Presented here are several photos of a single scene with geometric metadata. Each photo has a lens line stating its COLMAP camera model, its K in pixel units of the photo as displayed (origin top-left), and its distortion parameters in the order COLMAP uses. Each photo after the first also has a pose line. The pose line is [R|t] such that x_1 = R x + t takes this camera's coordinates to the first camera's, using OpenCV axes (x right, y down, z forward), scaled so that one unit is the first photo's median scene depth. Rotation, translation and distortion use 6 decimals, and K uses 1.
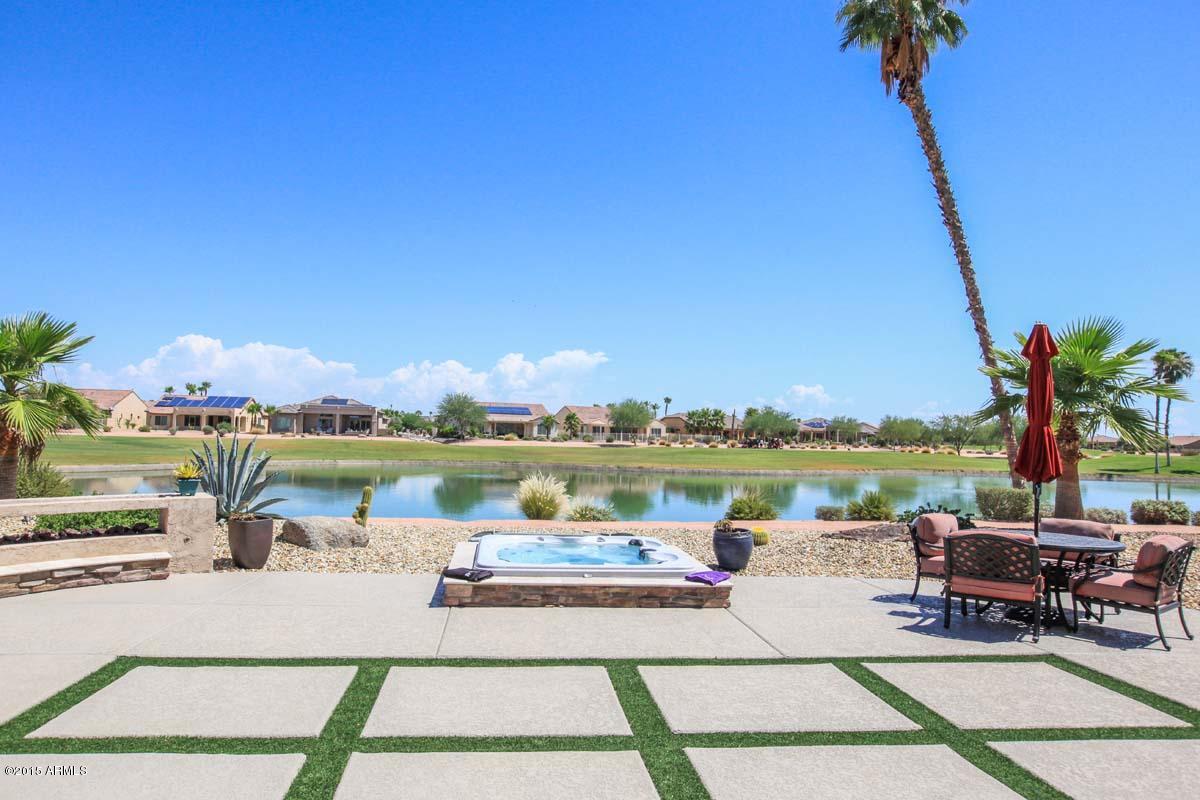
lens RADIAL K [[768.9, 0, 576.6], [0, 768.9, 402.2], [0, 0, 1]] dist [-0.053397, 0.054033]
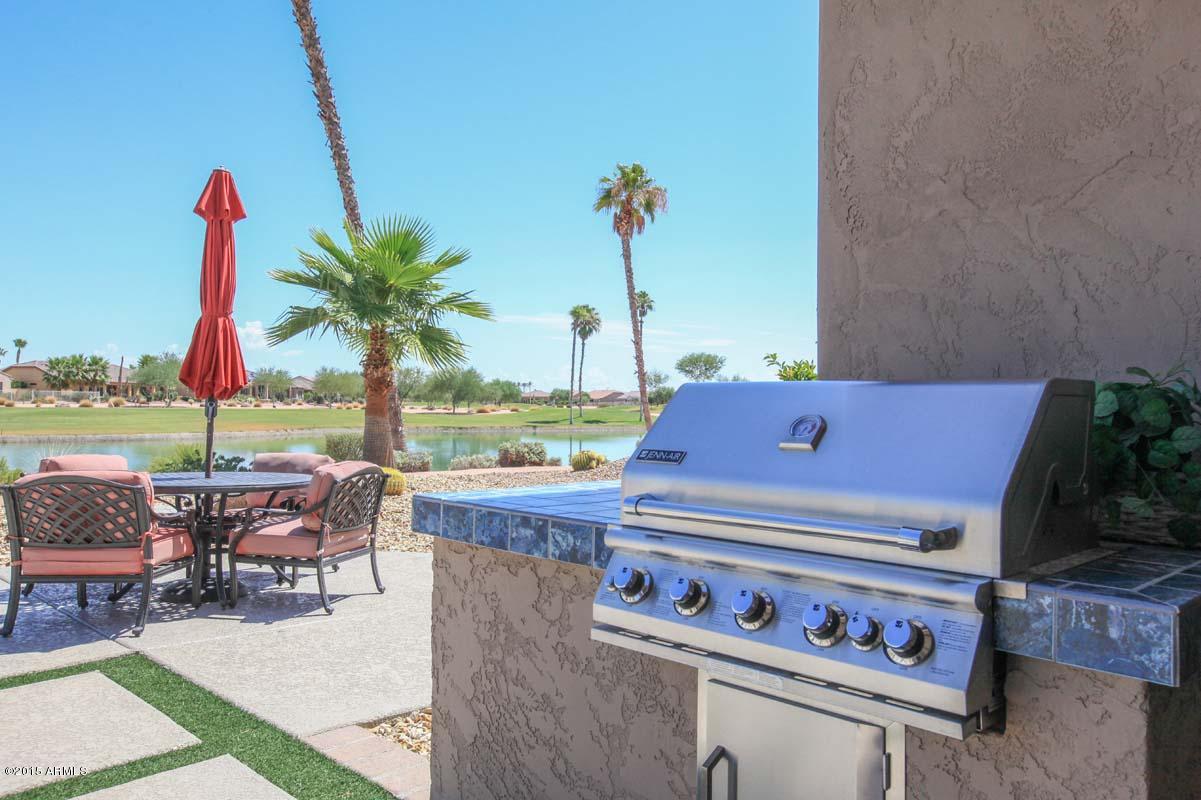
lens RADIAL K [[905.1, 0, 600.5], [0, 905.1, 400.0], [0, 0, 1]] dist [0.001081, 0.072601]
pose [[0.783165, -0.013533, 0.621667, 0.021654], [-0.018450, 0.998817, 0.044985, 0.003663], [-0.621540, -0.046701, 0.781989, 0.007805]]
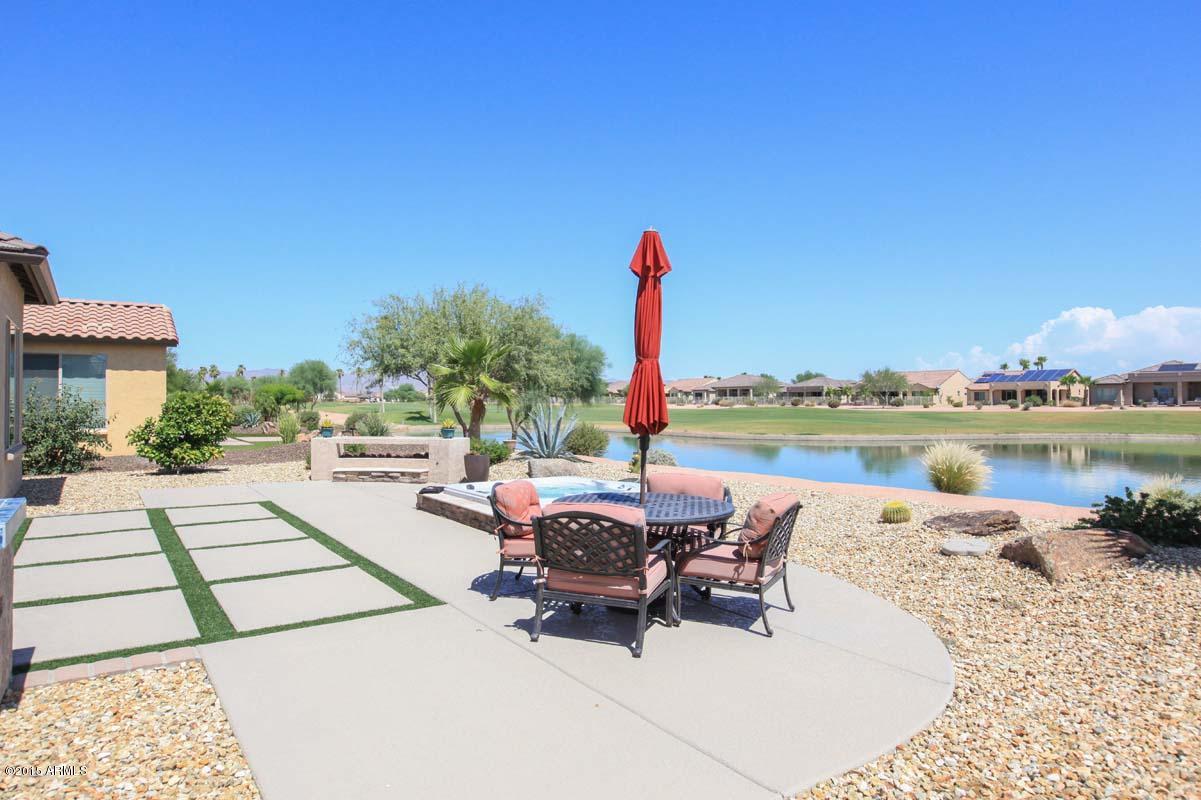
lens RADIAL K [[716.3, 0, 590.8], [0, 716.3, 395.1], [0, 0, 1]] dist [0.002820, 0.001246]
pose [[0.484459, -0.034713, -0.874125, 0.072421], [0.052869, 0.998548, -0.010353, 0.004073], [0.873215, -0.041198, 0.485591, 0.034638]]
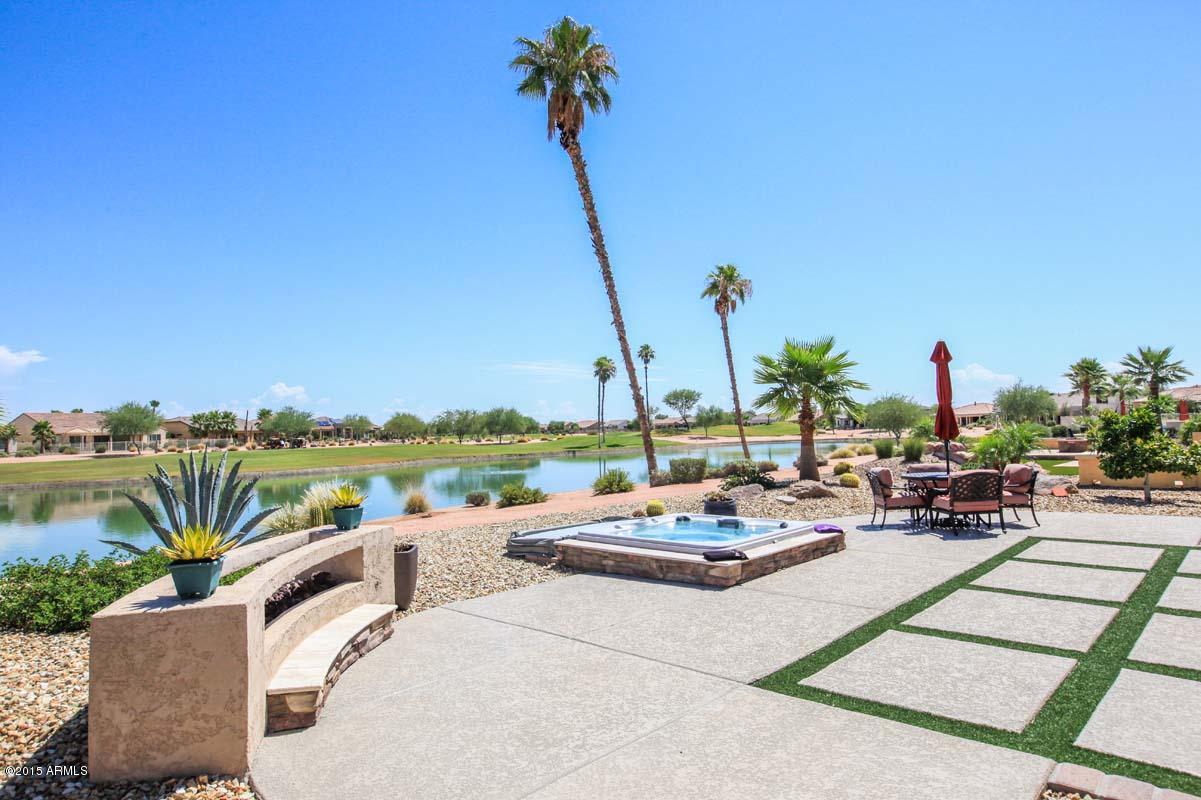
lens RADIAL K [[716.3, 0, 590.8], [0, 716.3, 395.1], [0, 0, 1]] dist [0.002820, 0.001246]
pose [[0.768477, -0.016675, 0.639661, -0.053460], [0.022447, 0.999748, -0.000905, -0.000290], [-0.639484, 0.015054, 0.768657, 0.019506]]
